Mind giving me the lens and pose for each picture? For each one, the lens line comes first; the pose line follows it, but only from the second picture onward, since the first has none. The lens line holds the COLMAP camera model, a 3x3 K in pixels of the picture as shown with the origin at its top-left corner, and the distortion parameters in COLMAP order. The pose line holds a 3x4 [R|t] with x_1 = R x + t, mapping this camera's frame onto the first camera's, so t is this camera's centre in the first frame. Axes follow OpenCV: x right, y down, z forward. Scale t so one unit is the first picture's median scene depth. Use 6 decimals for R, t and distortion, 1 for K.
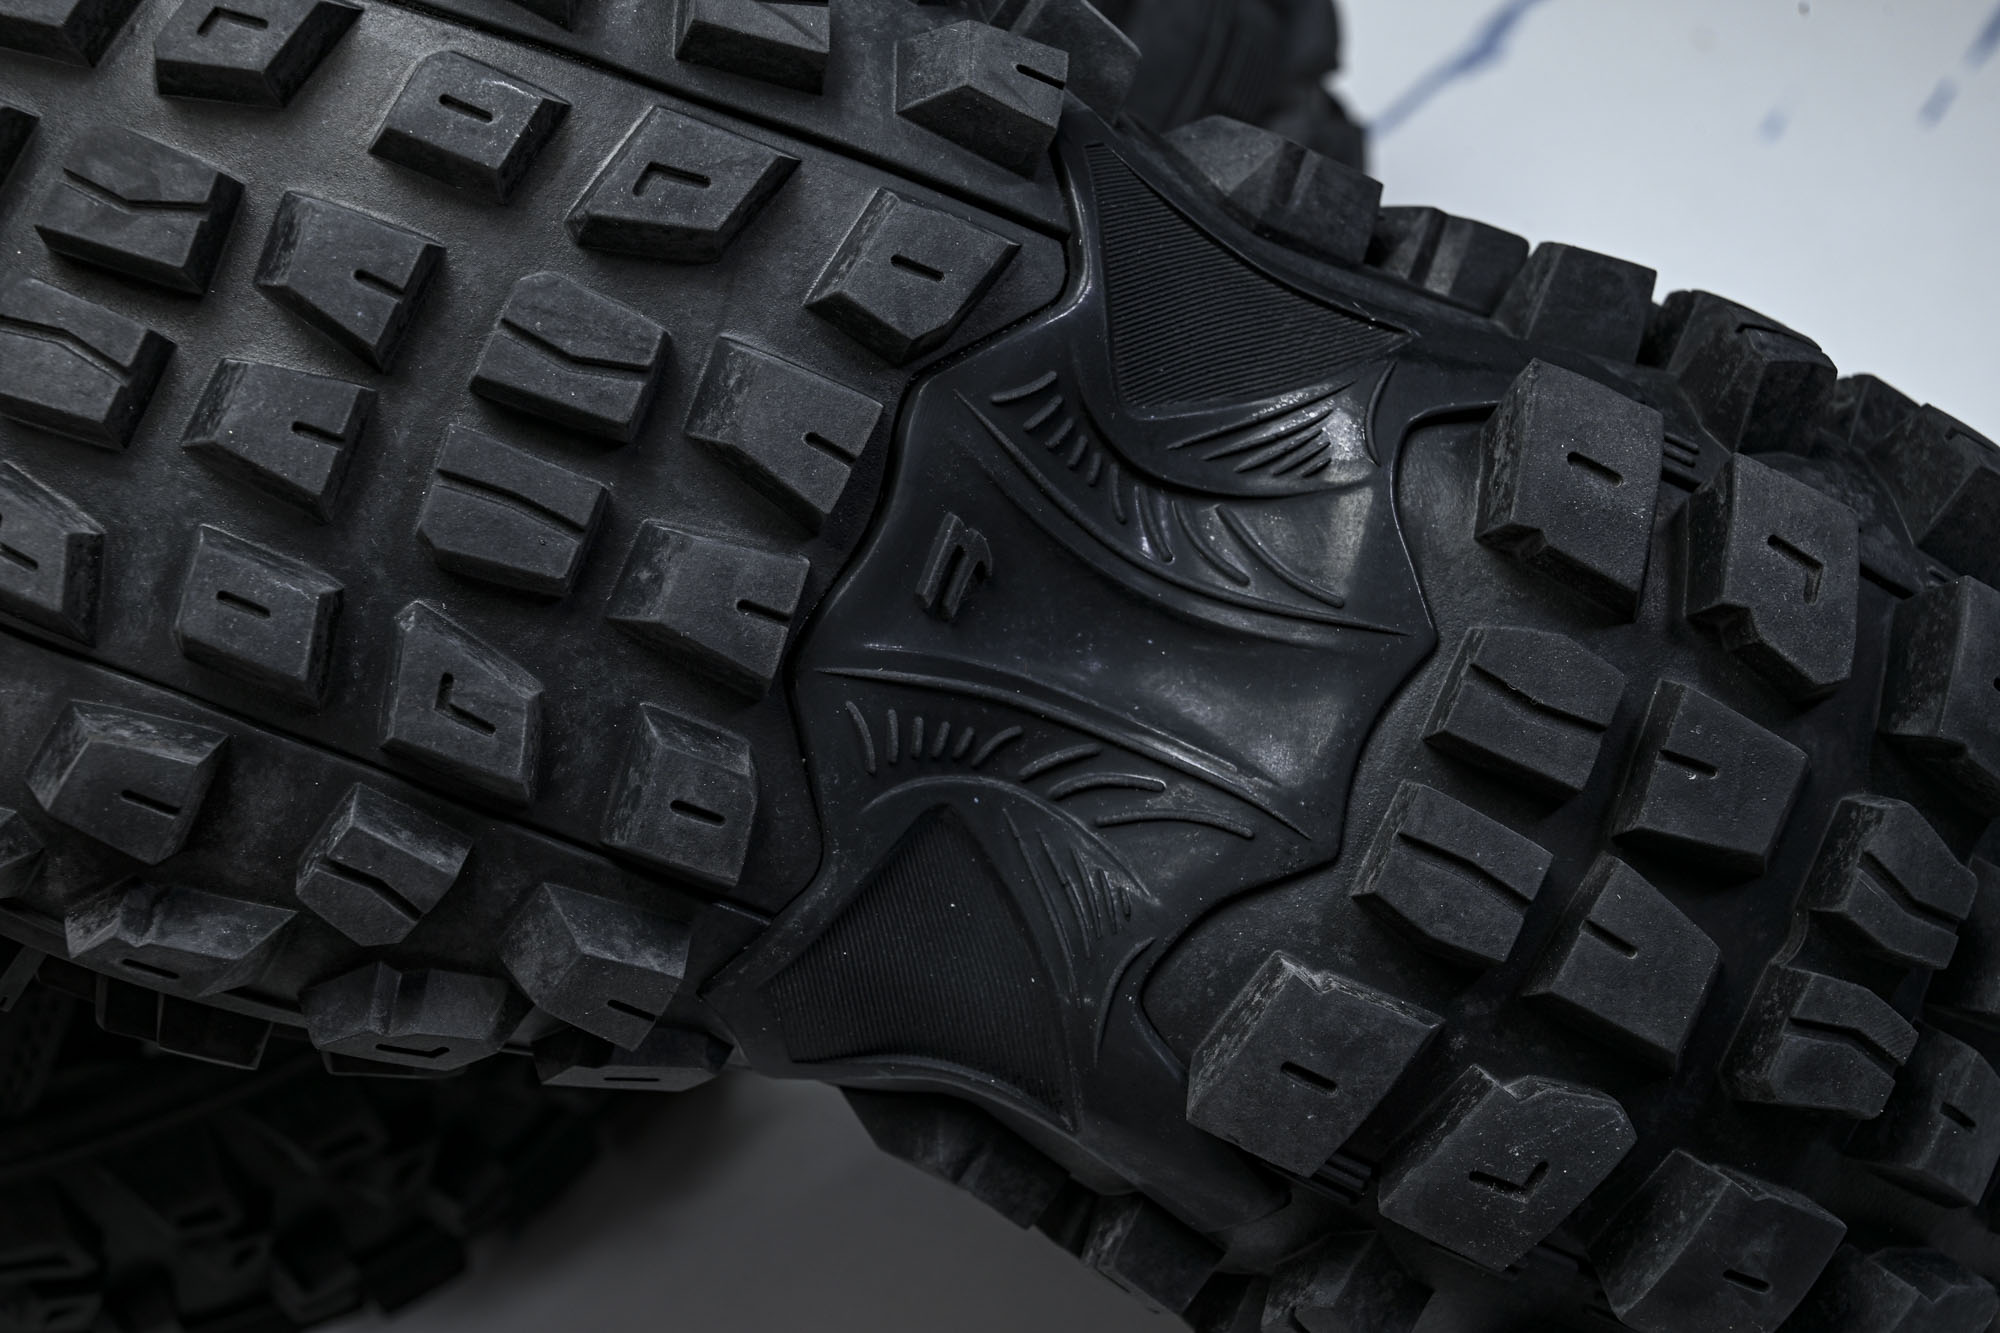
lens RADIAL K [[3710.0, 0, 1000.0], [0, 3710.0, 666.5], [0, 0, 1]] dist [0.009125, -0.291369]
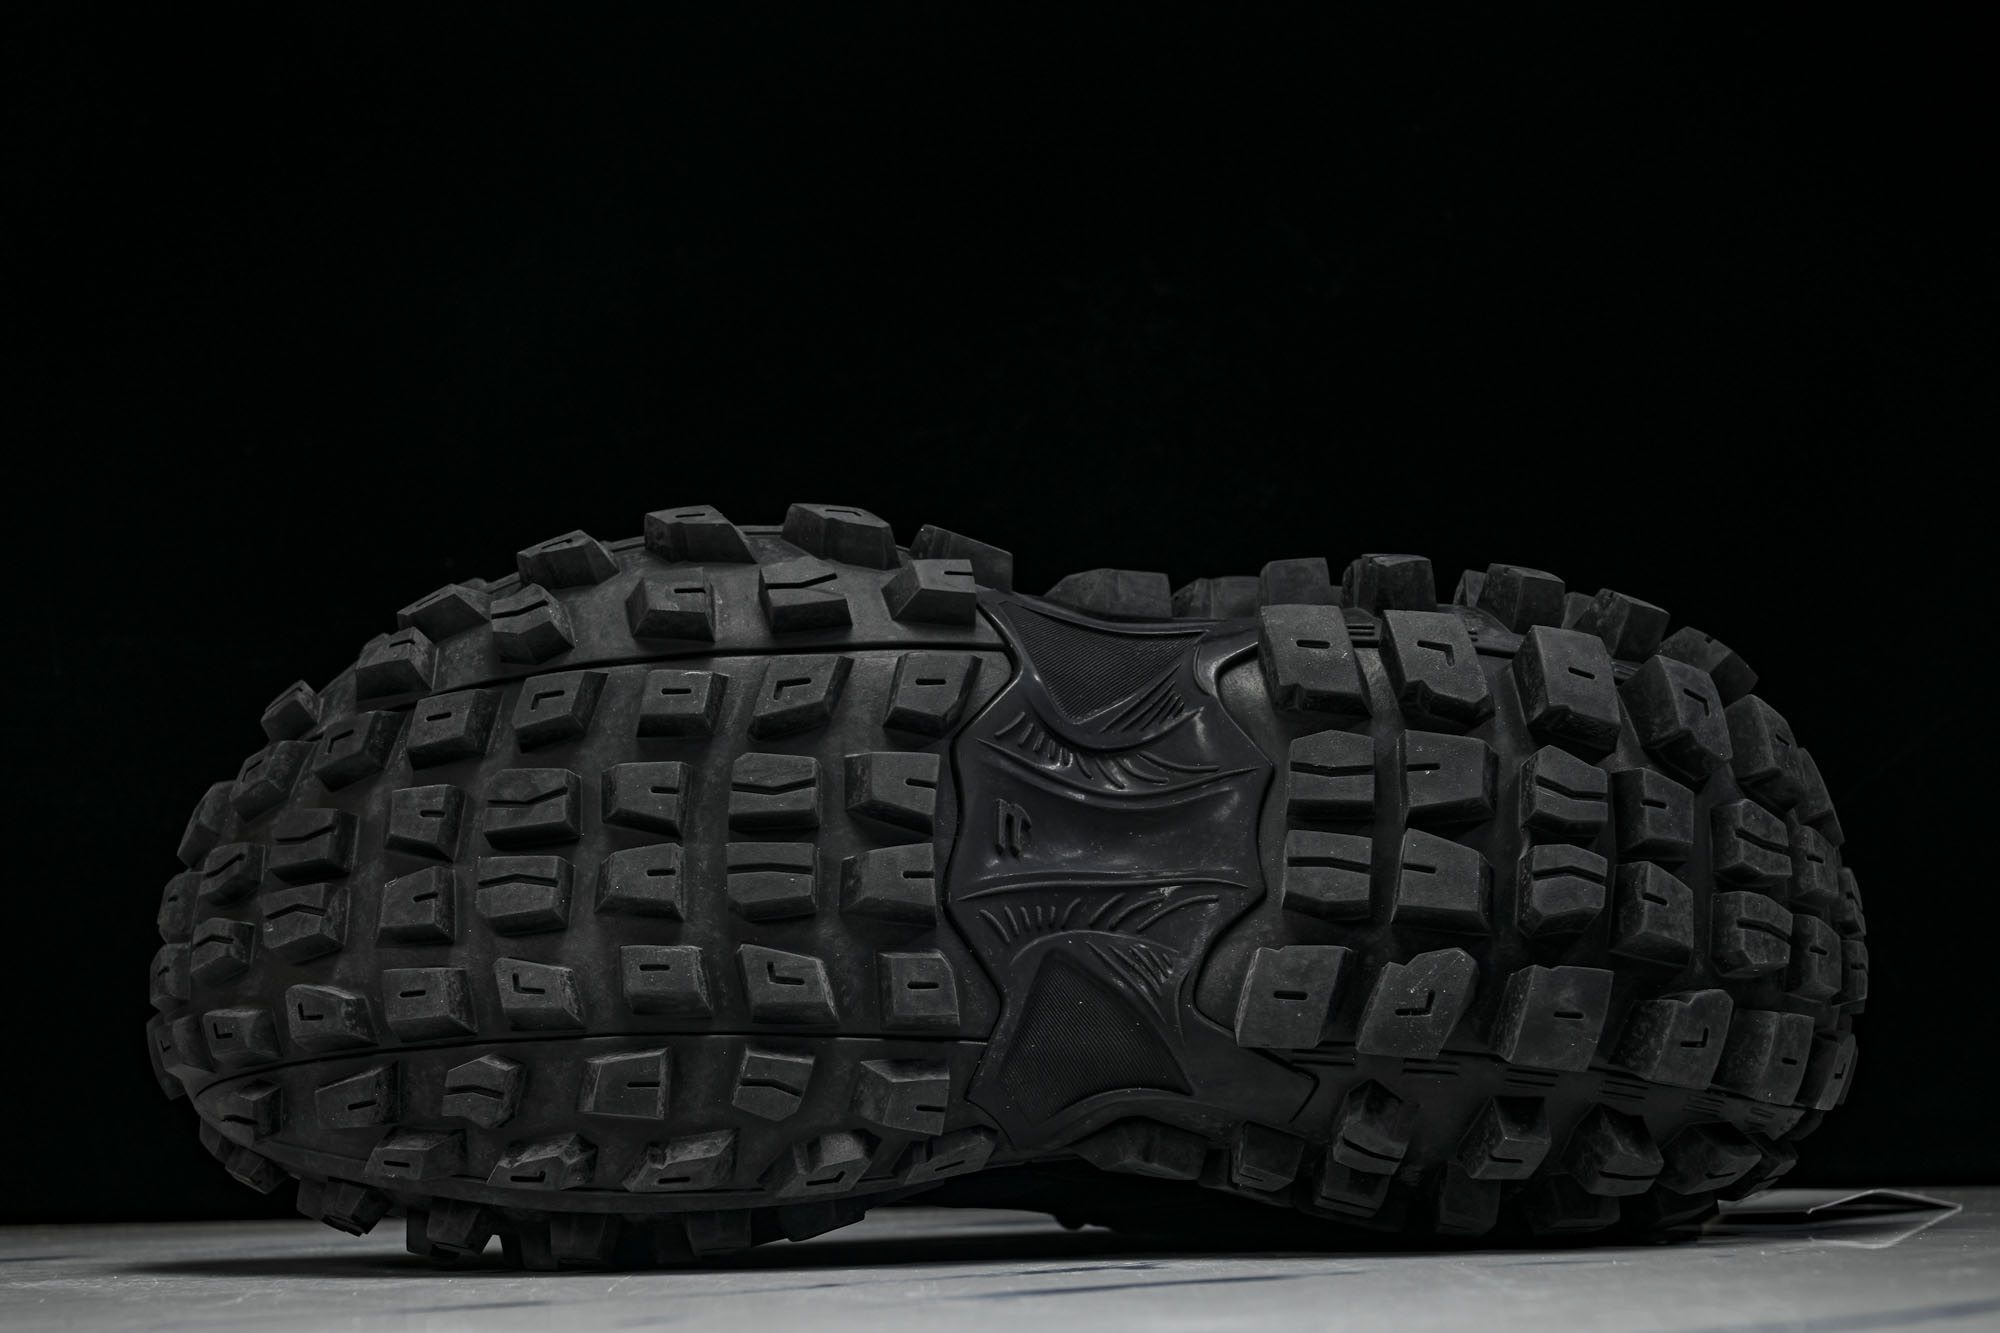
lens RADIAL K [[3507.9, 0, 1000.0], [0, 3507.9, 666.5], [0, 0, 1]] dist [0.025101, 0.045605]
pose [[0.925957, -0.377630, 0.000308, 0.012306], [0.361497, 0.886162, -0.289893, 0.407457], [0.109199, 0.268539, 0.957059, -0.680530]]
